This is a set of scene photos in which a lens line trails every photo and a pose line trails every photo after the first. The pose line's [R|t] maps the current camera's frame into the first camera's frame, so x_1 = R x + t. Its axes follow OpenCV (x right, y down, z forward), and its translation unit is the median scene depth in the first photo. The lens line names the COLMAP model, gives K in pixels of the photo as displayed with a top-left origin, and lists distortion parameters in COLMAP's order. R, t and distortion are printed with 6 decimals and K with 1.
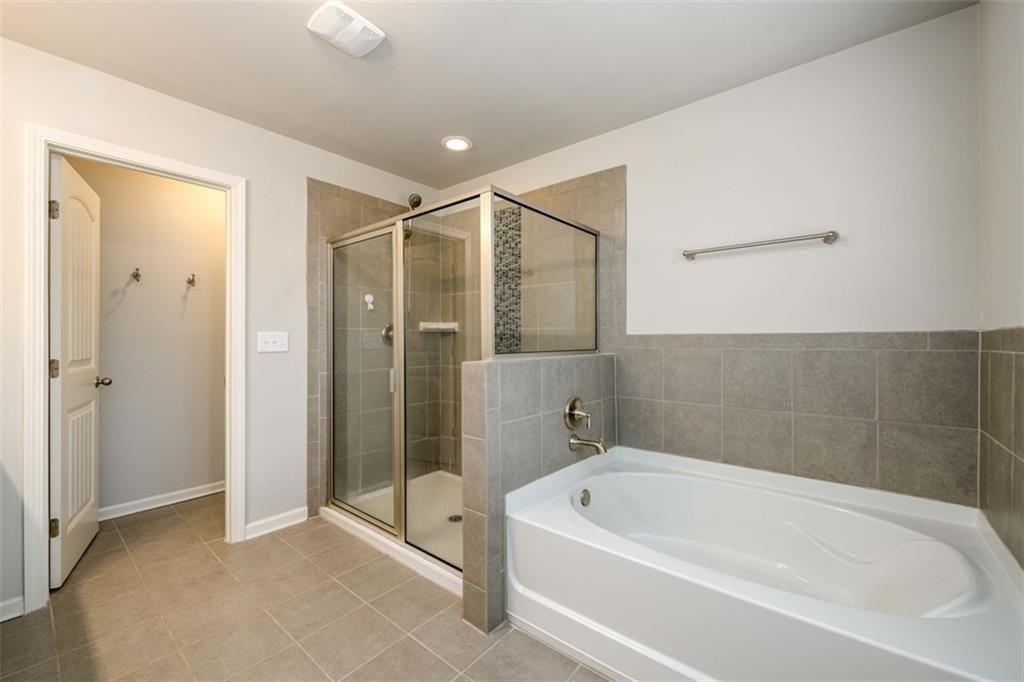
lens RADIAL K [[406.7, 0, 512.0], [0, 406.7, 341.0], [0, 0, 1]] dist [-0.000413, -0.000212]
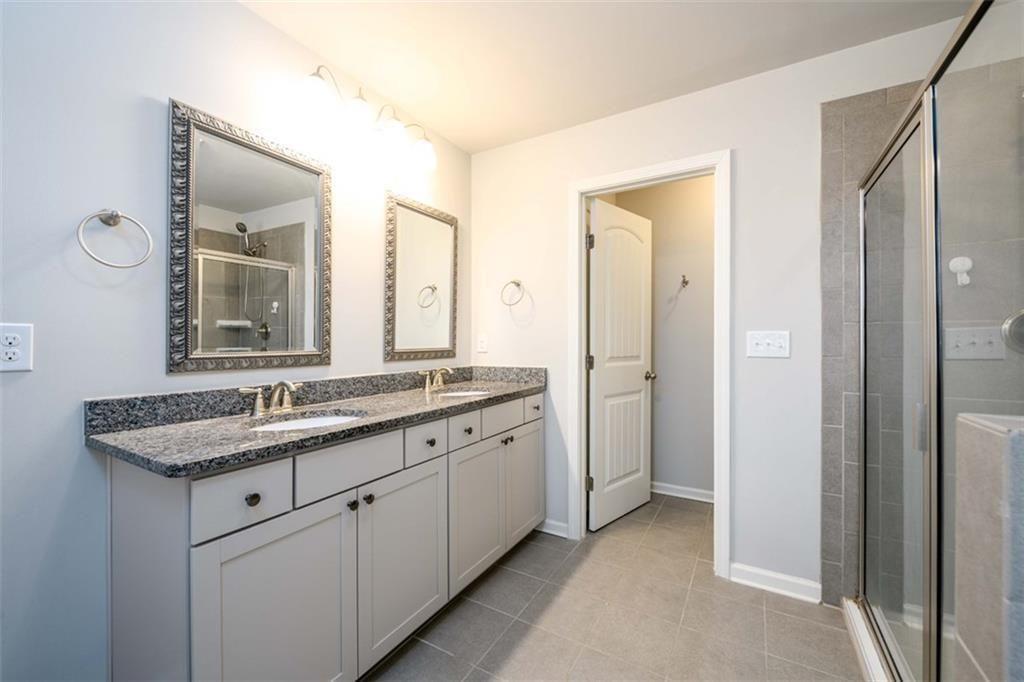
lens RADIAL K [[406.7, 0, 512.0], [0, 406.7, 341.0], [0, 0, 1]] dist [-0.000413, -0.000212]
pose [[0.158210, 0.004132, -0.987397, 0.096379], [-0.004810, 0.999983, 0.003414, -0.004131], [0.987394, 0.004209, 0.158227, 0.403672]]
